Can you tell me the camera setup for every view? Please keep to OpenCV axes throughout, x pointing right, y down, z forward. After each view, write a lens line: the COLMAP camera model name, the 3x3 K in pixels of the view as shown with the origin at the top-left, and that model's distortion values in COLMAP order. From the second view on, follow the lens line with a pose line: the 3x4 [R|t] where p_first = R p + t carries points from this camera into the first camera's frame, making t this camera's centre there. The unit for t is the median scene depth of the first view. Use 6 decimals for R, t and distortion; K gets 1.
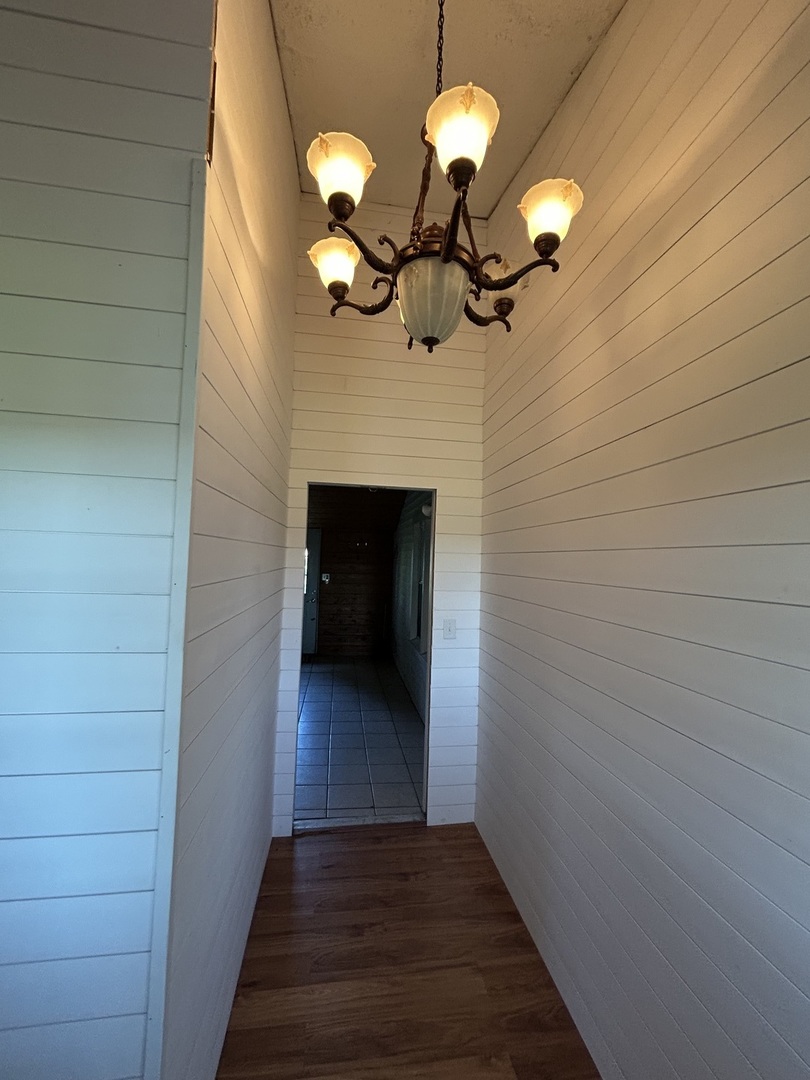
lens RADIAL K [[439.2, 0, 405.0], [0, 439.2, 540.0], [0, 0, 1]] dist [-0.001447, -0.000381]
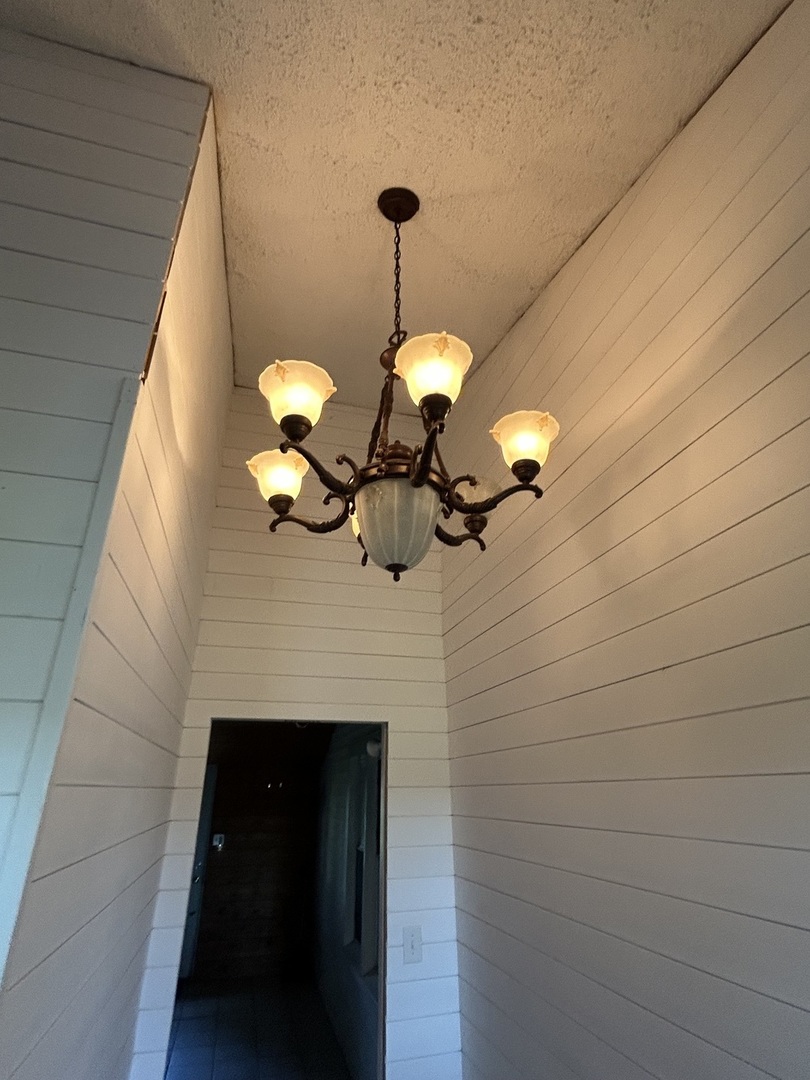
lens RADIAL K [[548.0, 0, 400.8], [0, 548.0, 544.1], [0, 0, 1]] dist [-0.001552, -0.000544]
pose [[0.992238, 0.016415, 0.123263, -0.060453], [0.030101, 0.930066, -0.366158, -0.127117], [-0.120653, 0.367027, 0.922353, 0.056405]]
